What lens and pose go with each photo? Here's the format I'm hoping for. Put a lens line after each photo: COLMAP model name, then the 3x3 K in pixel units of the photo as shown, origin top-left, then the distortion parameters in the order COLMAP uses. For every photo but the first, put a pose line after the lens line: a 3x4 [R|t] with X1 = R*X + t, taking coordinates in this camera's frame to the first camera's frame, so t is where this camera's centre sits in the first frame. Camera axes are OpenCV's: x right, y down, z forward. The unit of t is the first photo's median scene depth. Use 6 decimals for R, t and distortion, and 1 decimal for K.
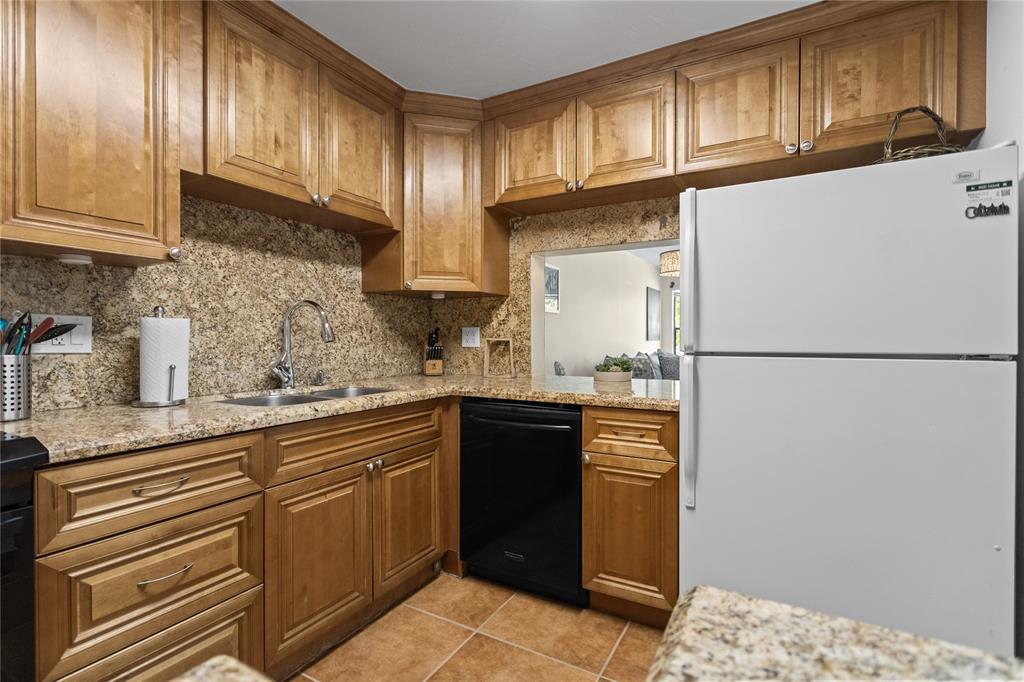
lens RADIAL K [[487.7, 0, 507.5], [0, 487.7, 341.7], [0, 0, 1]] dist [0.003078, 0.001185]
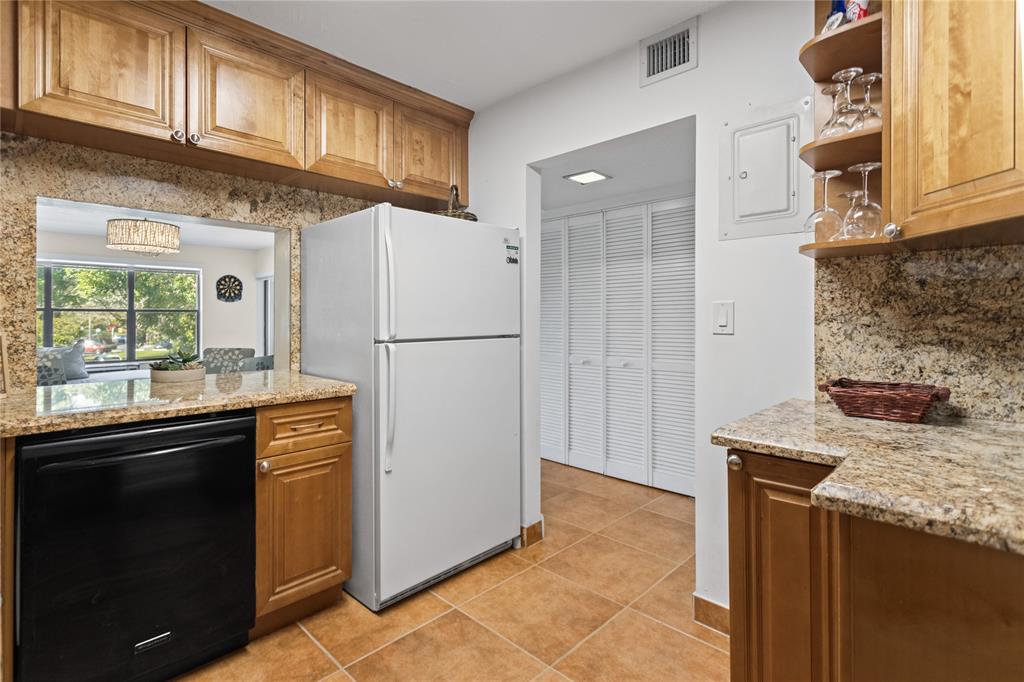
lens RADIAL K [[493.4, 0, 506.3], [0, 493.4, 316.8], [0, 0, 1]] dist [0.002655, 0.001092]
pose [[0.250056, 0.001583, 0.968230, -0.588013], [0.009113, 0.999951, -0.003988, -0.023802], [-0.968188, 0.009821, 0.250030, 0.344941]]
